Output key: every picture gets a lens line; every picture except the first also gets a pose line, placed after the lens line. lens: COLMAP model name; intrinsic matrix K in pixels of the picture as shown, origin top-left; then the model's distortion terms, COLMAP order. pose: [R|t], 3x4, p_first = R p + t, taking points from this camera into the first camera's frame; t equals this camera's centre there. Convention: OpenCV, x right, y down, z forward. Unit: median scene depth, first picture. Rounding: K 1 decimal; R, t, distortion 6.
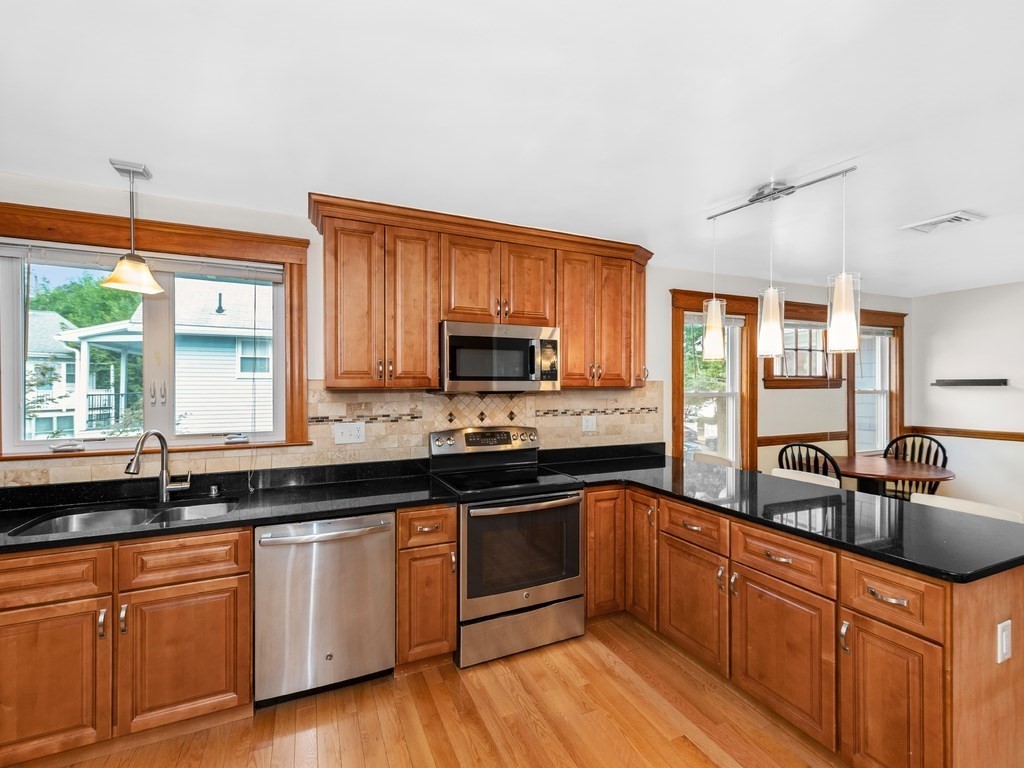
lens RADIAL K [[455.0, 0, 514.0], [0, 455.0, 383.0], [0, 0, 1]] dist [0.010444, -0.001750]
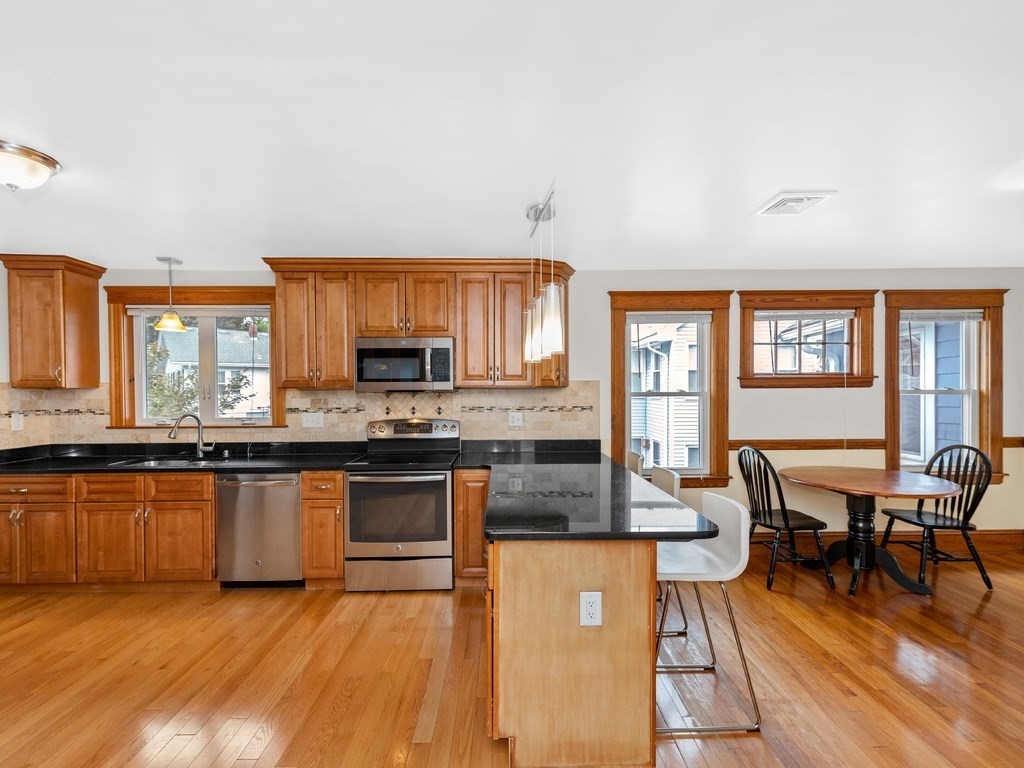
lens RADIAL K [[455.0, 0, 517.2], [0, 455.0, 392.0], [0, 0, 1]] dist [0.010444, -0.001750]
pose [[0.919509, -0.000654, -0.393070, 0.686523], [0.006315, 0.999894, 0.013109, 0.007339], [0.393019, -0.014536, 0.919415, -0.040745]]
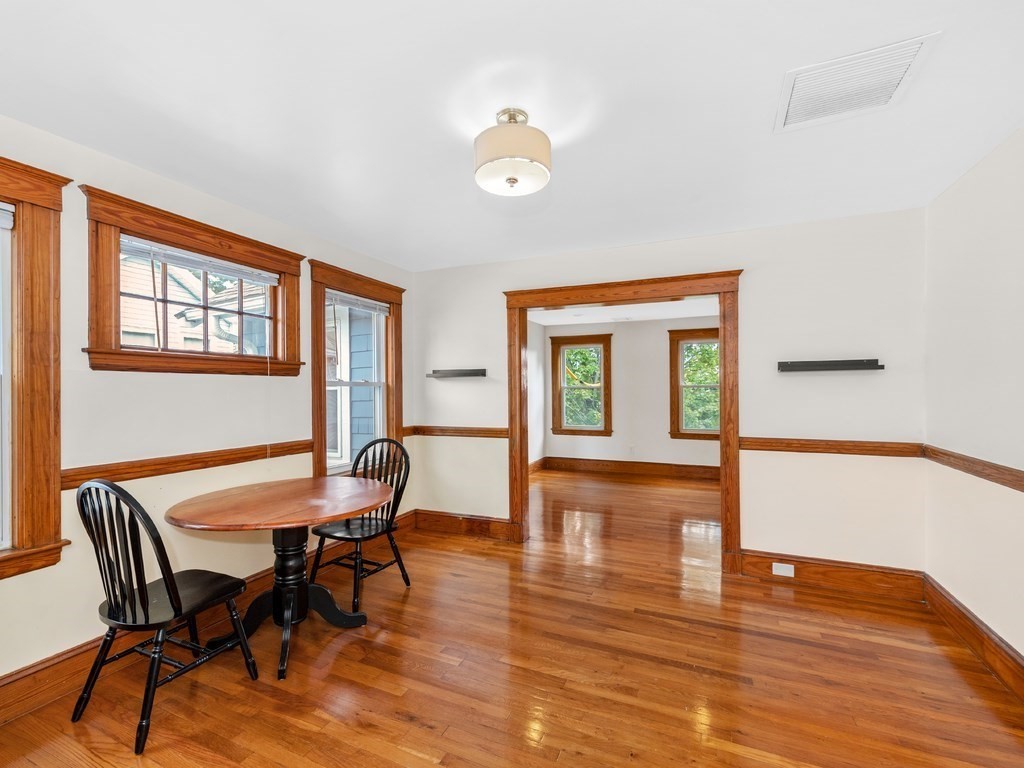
lens RADIAL K [[455.0, 0, 515.0], [0, 455.0, 391.3], [0, 0, 1]] dist [0.010444, -0.001750]
pose [[0.743007, -0.002179, 0.669280, 0.772995], [-0.000036, 0.999995, 0.003296, 0.047457], [-0.669283, -0.002473, 0.743003, 0.445719]]
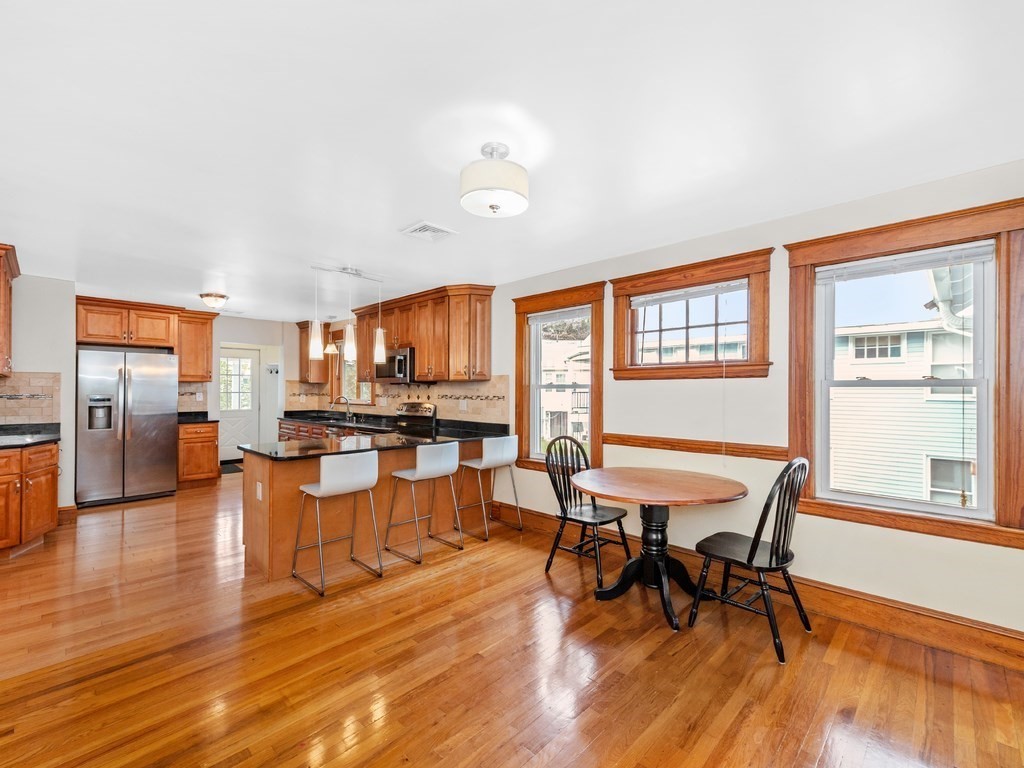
lens RADIAL K [[455.0, 0, 513.1], [0, 455.0, 382.9], [0, 0, 1]] dist [0.010444, -0.001750]
pose [[0.369808, -0.005859, -0.929090, 1.805651], [0.014088, 0.999901, -0.000698, 0.021633], [0.929001, -0.012831, 0.369854, 0.673252]]
